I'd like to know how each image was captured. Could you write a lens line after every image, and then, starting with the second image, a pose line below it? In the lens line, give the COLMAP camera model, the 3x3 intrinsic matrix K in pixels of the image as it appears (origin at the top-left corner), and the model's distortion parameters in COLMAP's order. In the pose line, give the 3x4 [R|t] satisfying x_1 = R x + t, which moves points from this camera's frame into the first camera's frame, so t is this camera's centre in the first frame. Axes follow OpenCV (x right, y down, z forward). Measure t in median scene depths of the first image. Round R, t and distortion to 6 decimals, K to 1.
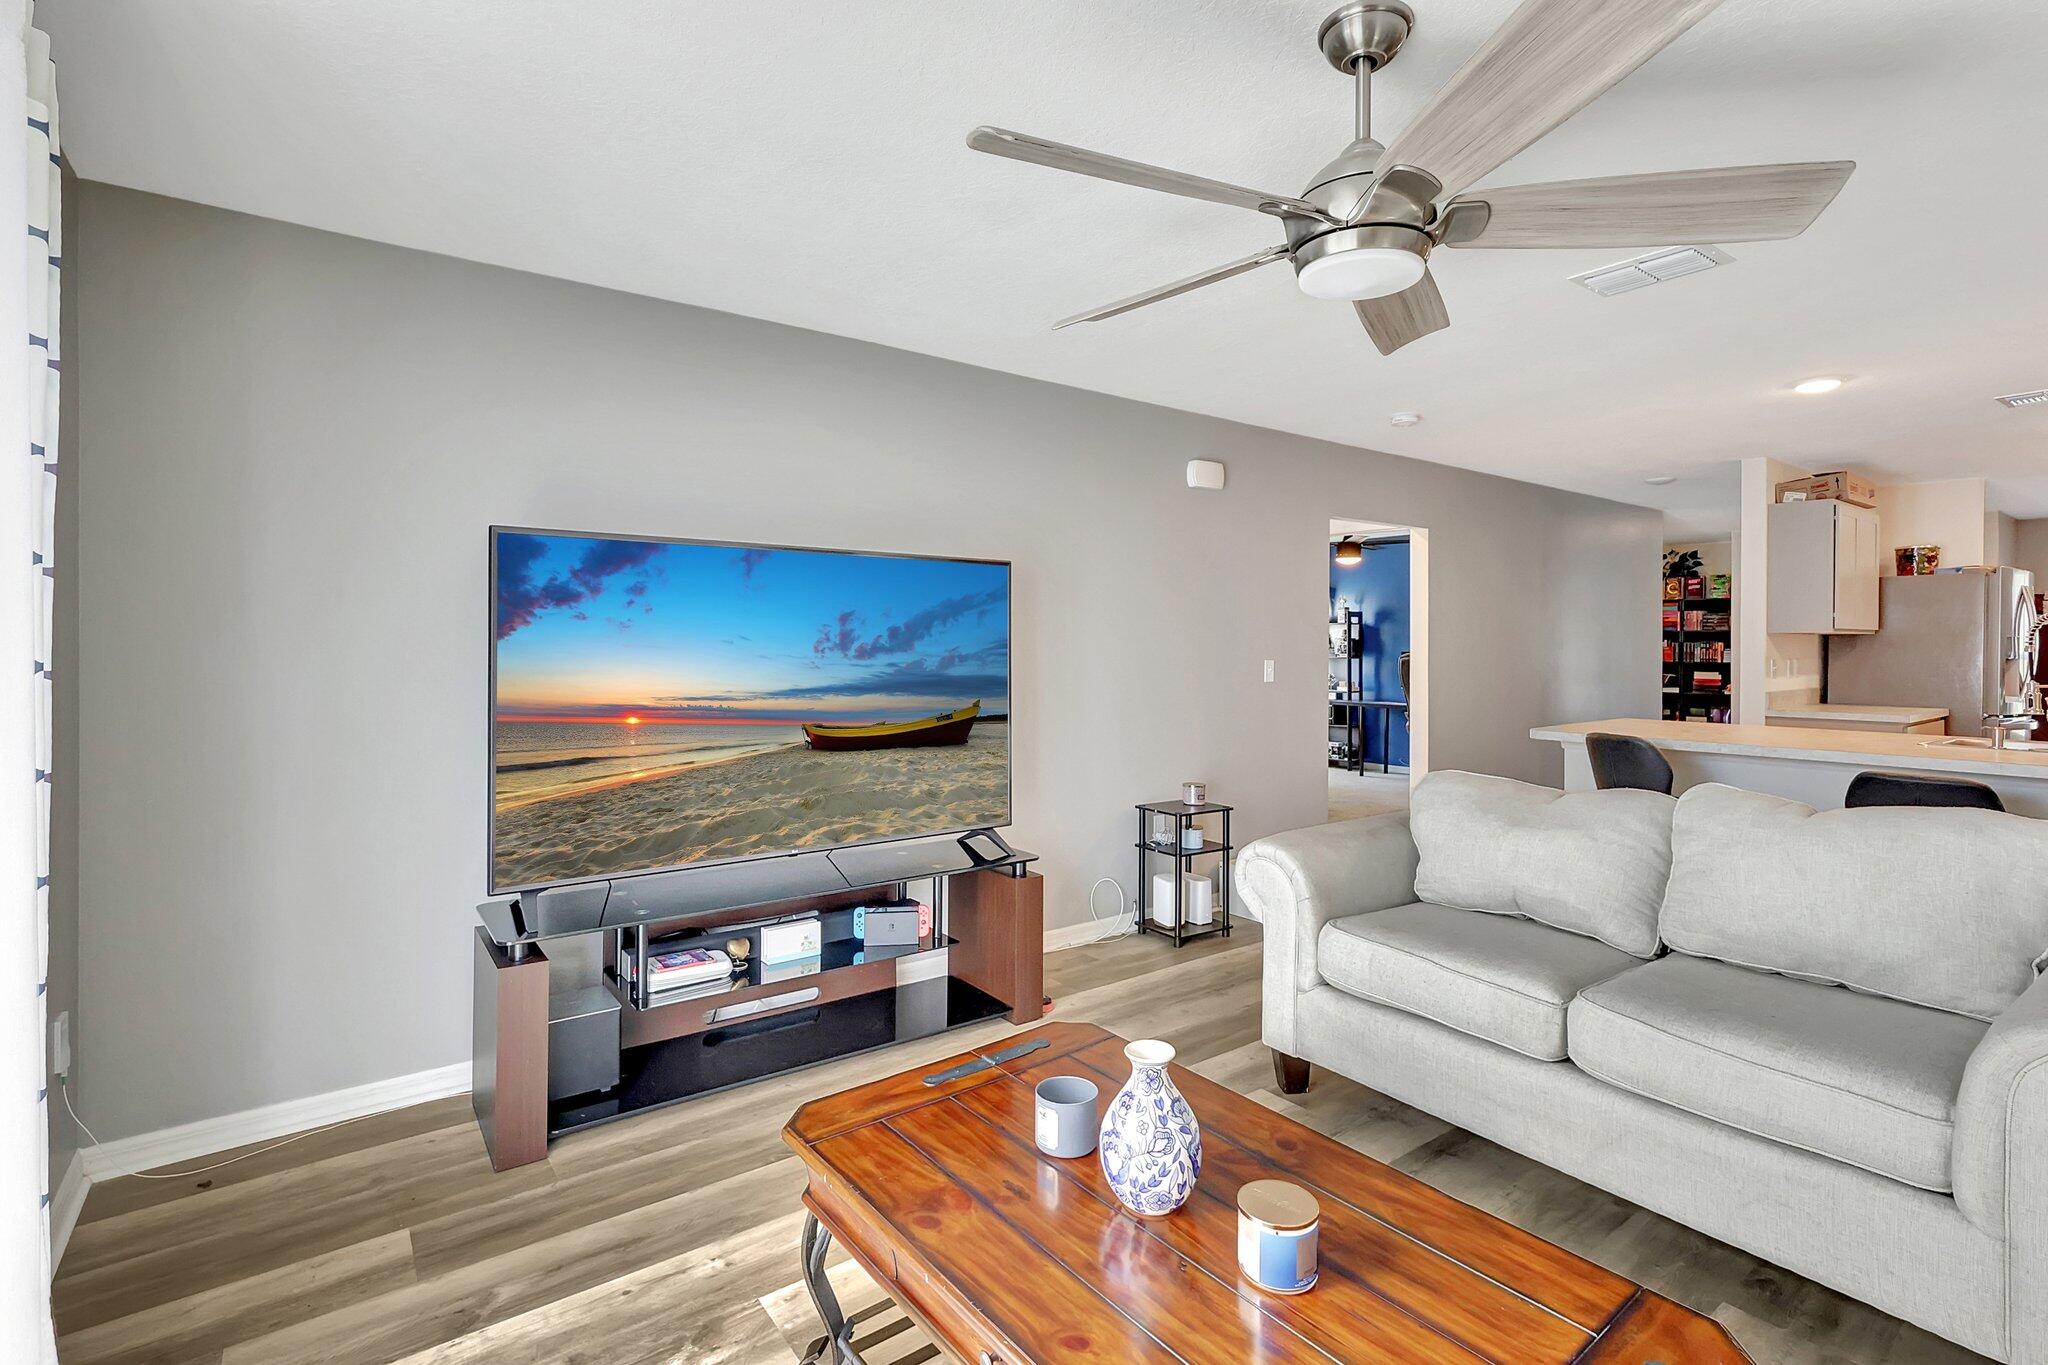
lens RADIAL K [[955.8, 0, 1046.6], [0, 955.8, 653.2], [0, 0, 1]] dist [0.002956, 0.000653]
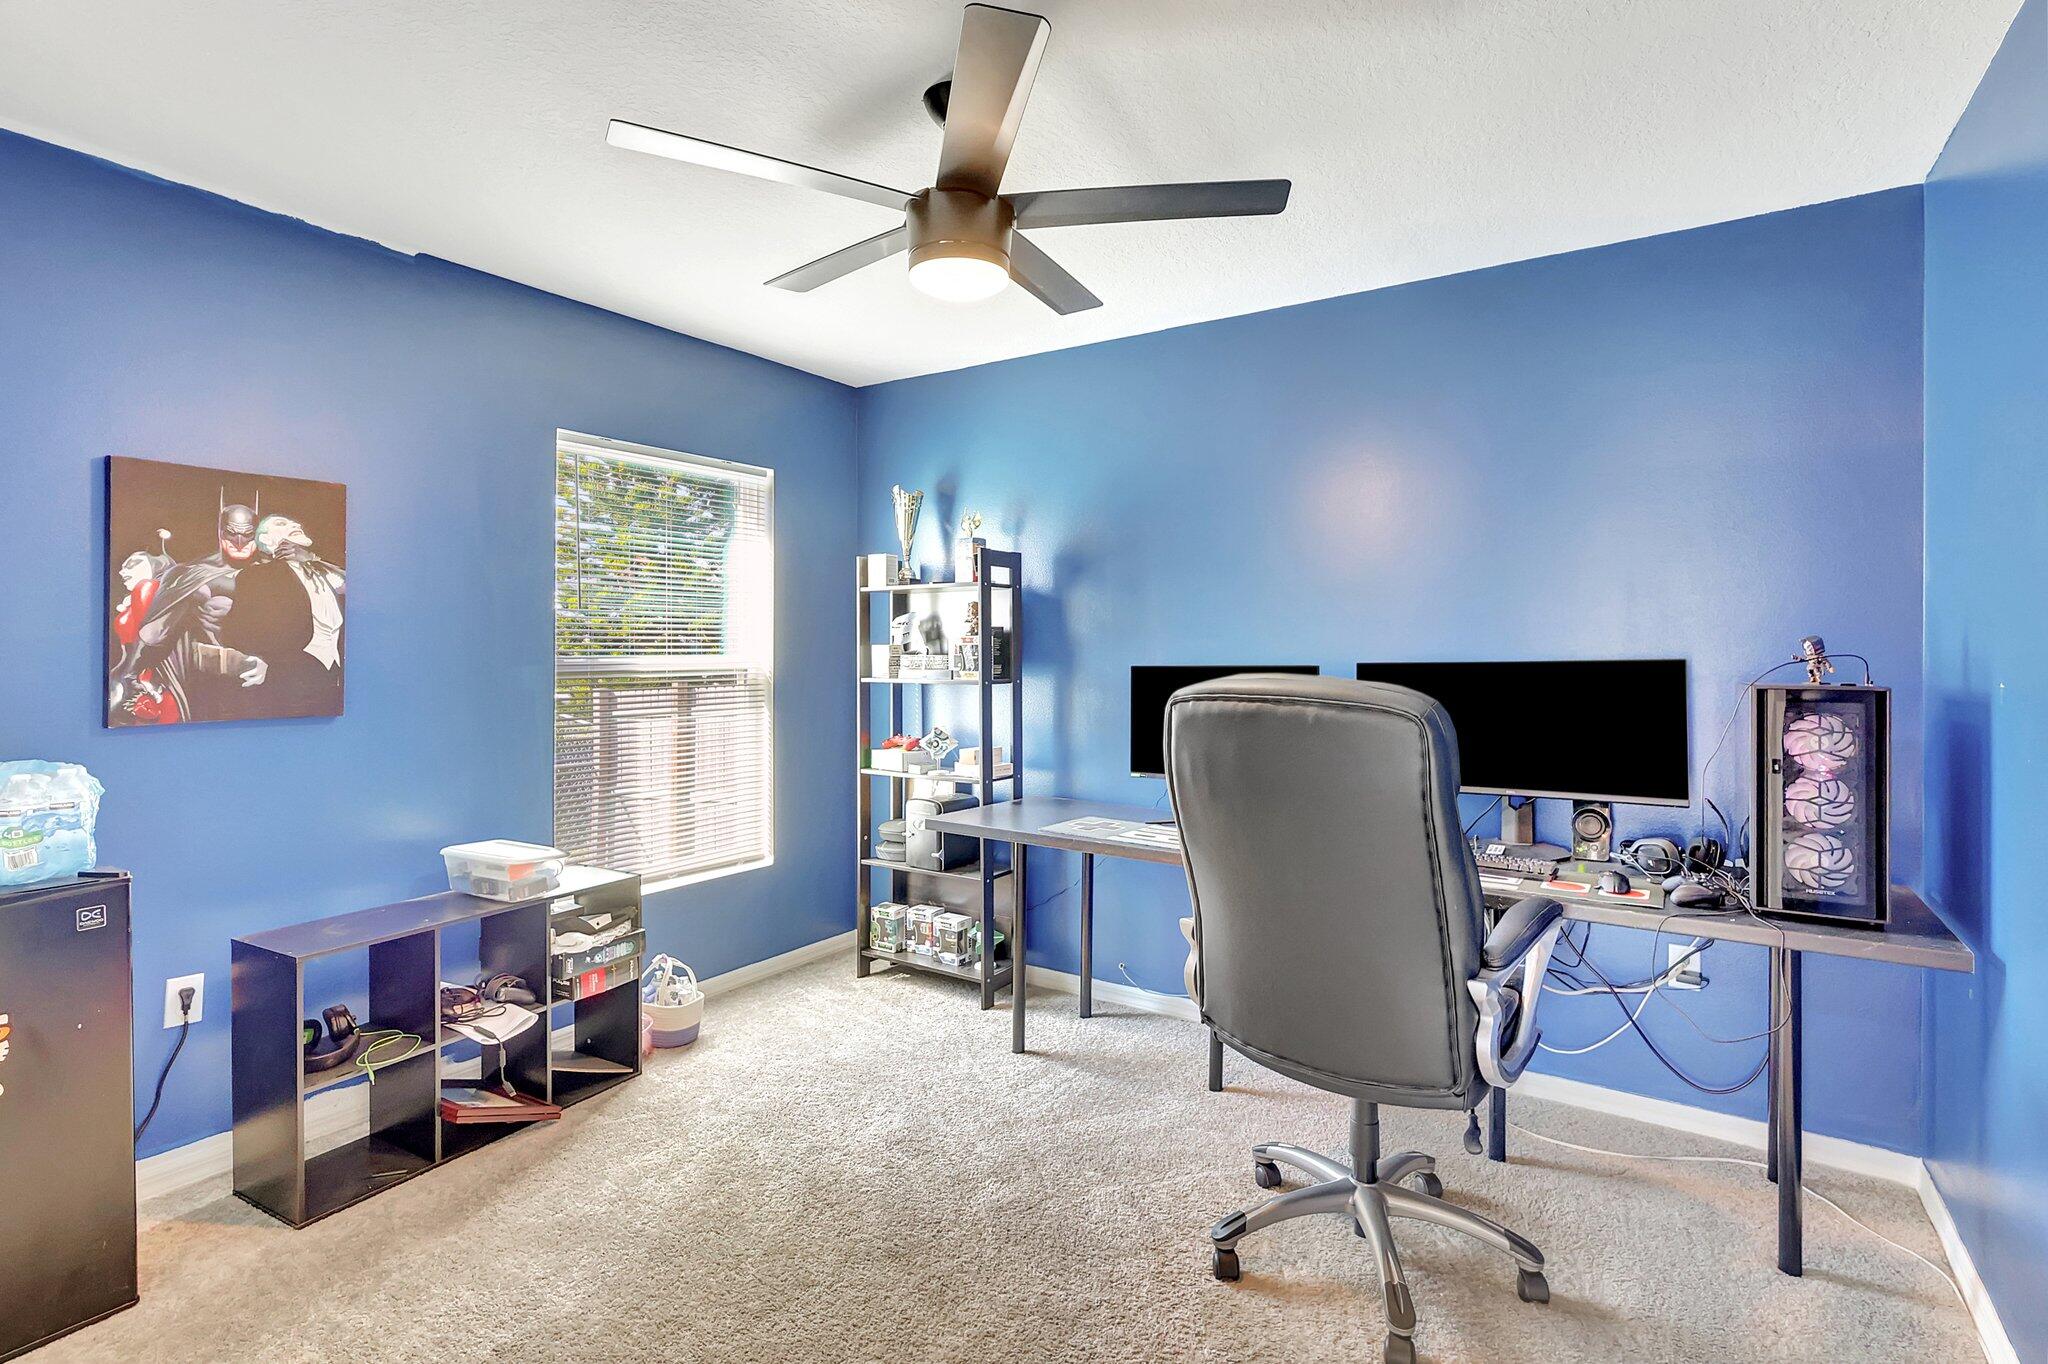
lens RADIAL K [[955.8, 0, 1023.2], [0, 955.8, 661.3], [0, 0, 1]] dist [0.002956, 0.000653]
pose [[0.953031, -0.011212, 0.302665, 0.221560], [0.006557, 0.999844, 0.016393, -0.008179], [-0.302801, -0.013639, 0.952956, 0.655829]]
